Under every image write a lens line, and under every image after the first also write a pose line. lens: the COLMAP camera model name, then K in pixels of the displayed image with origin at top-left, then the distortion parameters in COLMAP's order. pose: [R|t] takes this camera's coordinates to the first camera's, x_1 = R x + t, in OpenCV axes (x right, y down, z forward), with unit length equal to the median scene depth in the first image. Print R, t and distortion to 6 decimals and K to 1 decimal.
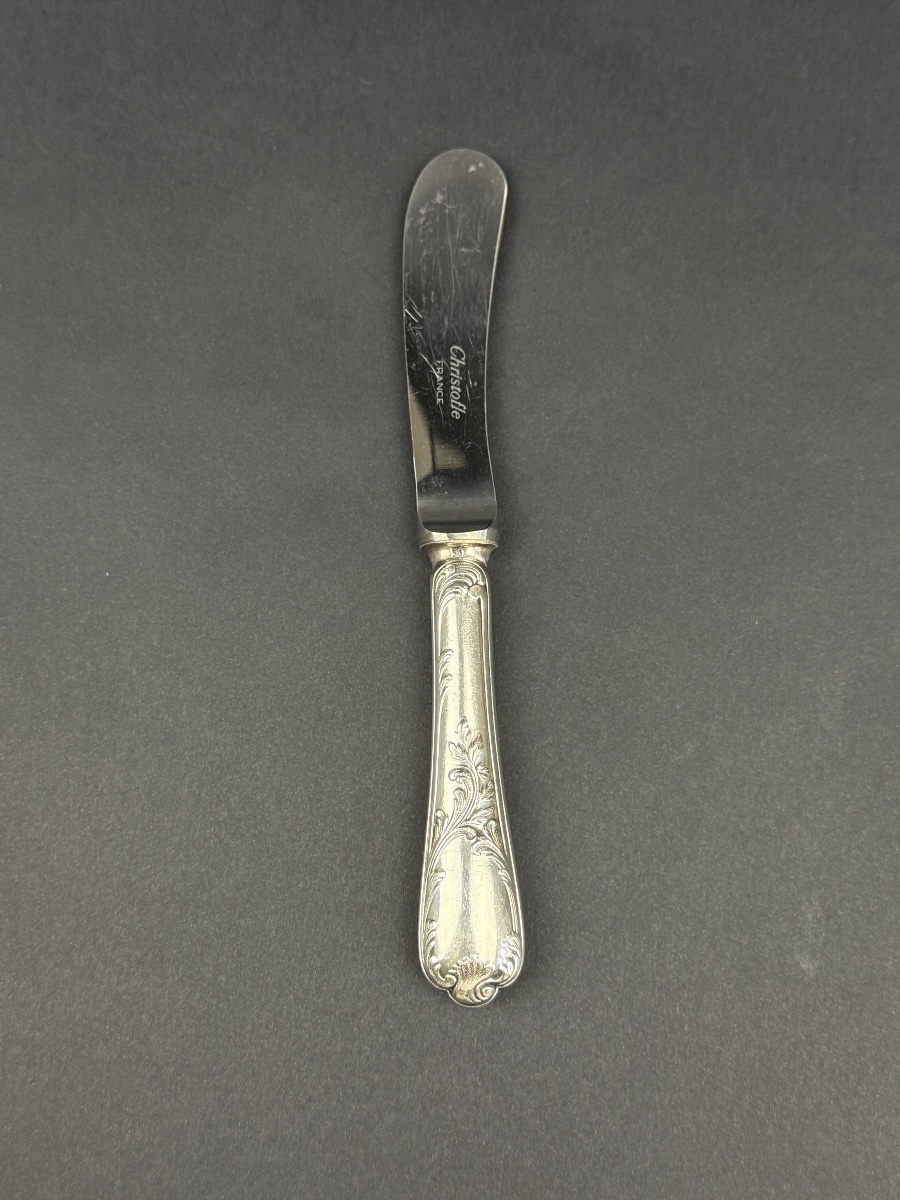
lens RADIAL K [[1858.9, 0, 474.6], [0, 1858.9, 599.8], [0, 0, 1]] dist [0.237897, -0.030379]
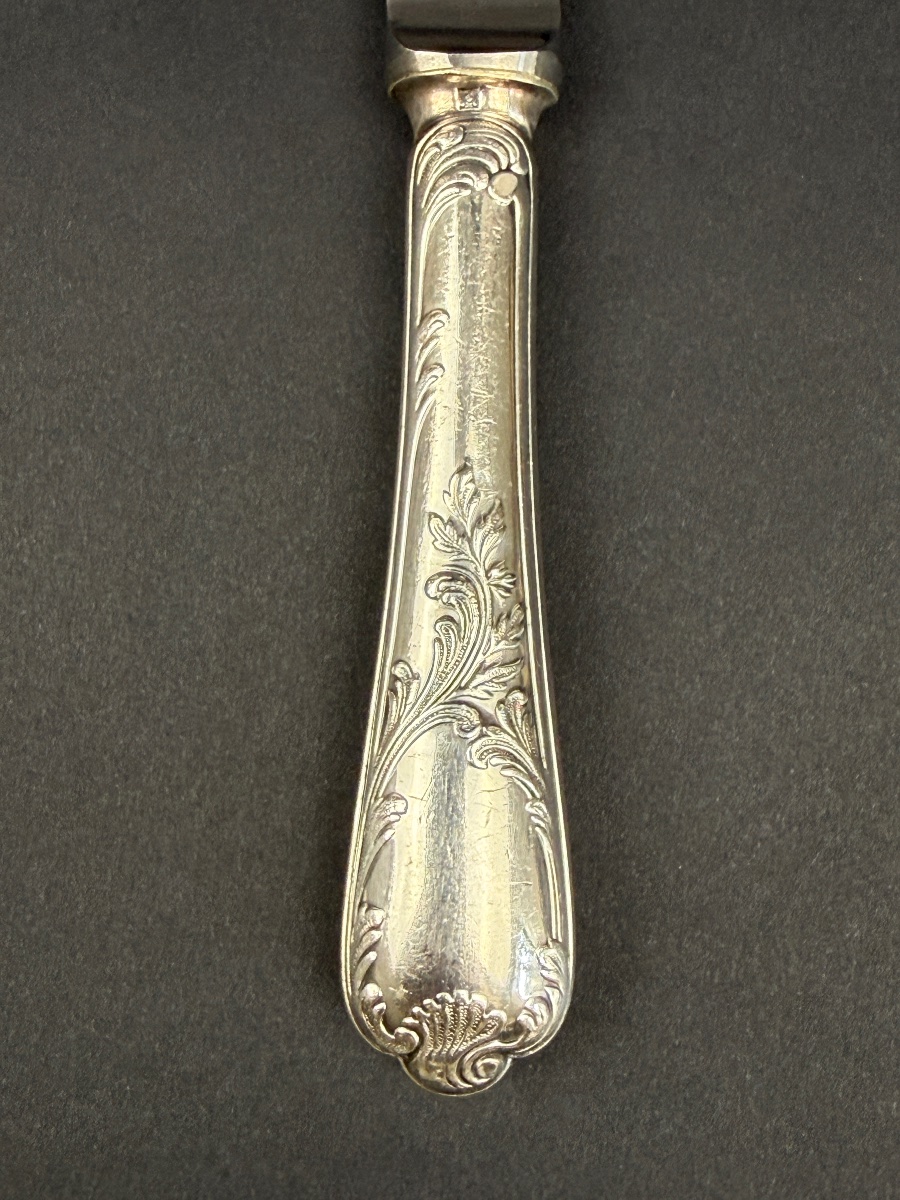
lens RADIAL K [[1419.4, 0, 450.0], [0, 1419.4, 600.0], [0, 0, 1]] dist [0.003332, 0.024453]
pose [[0.998482, 0.049354, -0.024467, 0.000554], [-0.046249, 0.992361, 0.114368, 0.057427], [0.029924, -0.113063, 0.993137, 0.653302]]
